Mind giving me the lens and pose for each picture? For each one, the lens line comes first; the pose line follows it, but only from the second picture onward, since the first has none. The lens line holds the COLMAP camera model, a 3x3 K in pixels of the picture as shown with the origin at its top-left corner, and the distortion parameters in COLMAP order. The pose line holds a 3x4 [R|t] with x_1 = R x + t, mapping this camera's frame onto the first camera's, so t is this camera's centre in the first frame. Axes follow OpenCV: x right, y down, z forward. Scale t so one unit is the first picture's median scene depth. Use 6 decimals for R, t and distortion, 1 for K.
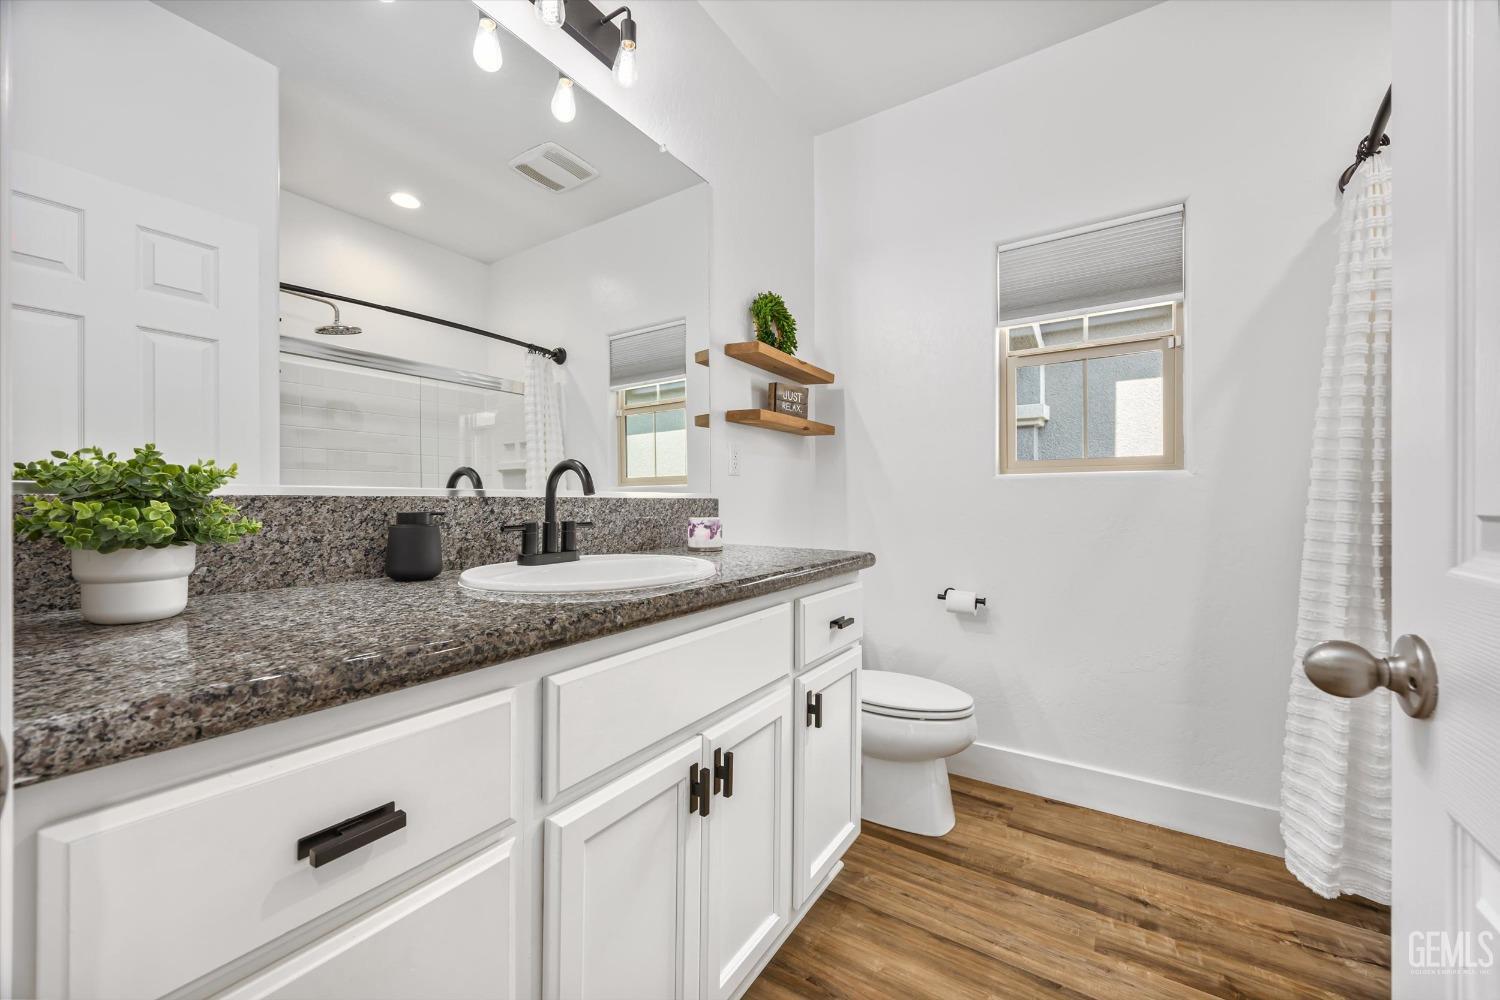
lens RADIAL K [[584.6, 0, 748.6], [0, 584.6, 491.8], [0, 0, 1]] dist [-0.000126, -0.000238]
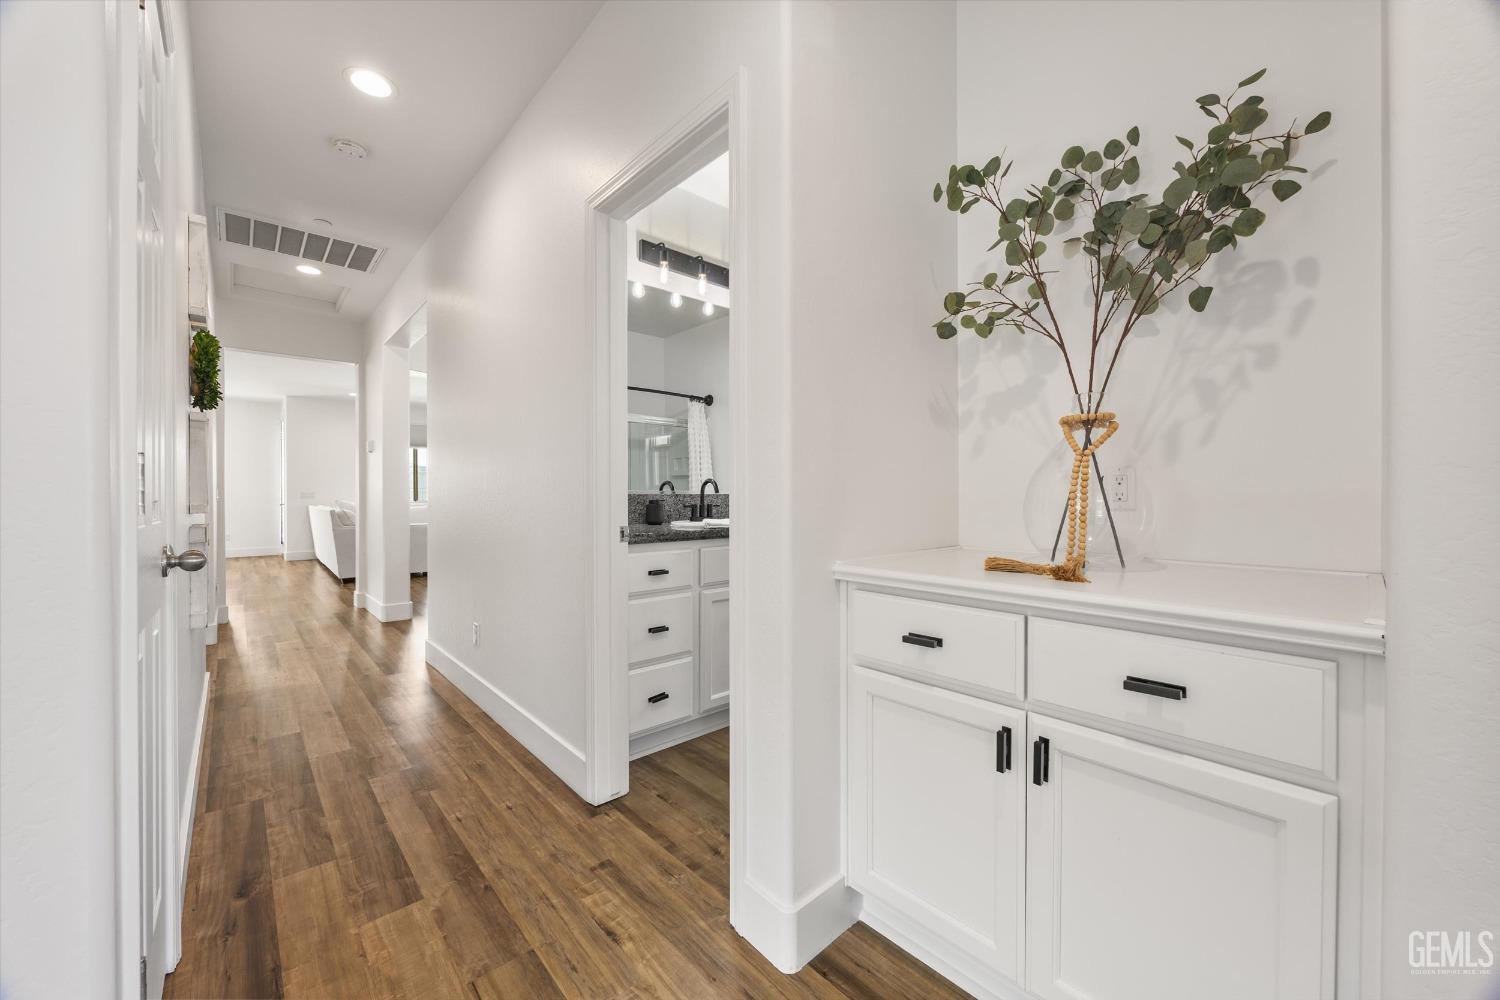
lens RADIAL K [[584.6, 0, 751.6], [0, 584.6, 491.7], [0, 0, 1]] dist [-0.000126, -0.000238]
pose [[0.968922, -0.006772, -0.247273, 0.450573], [0.009542, 0.999904, 0.010005, -0.022316], [0.247182, -0.012054, 0.968894, -1.273479]]
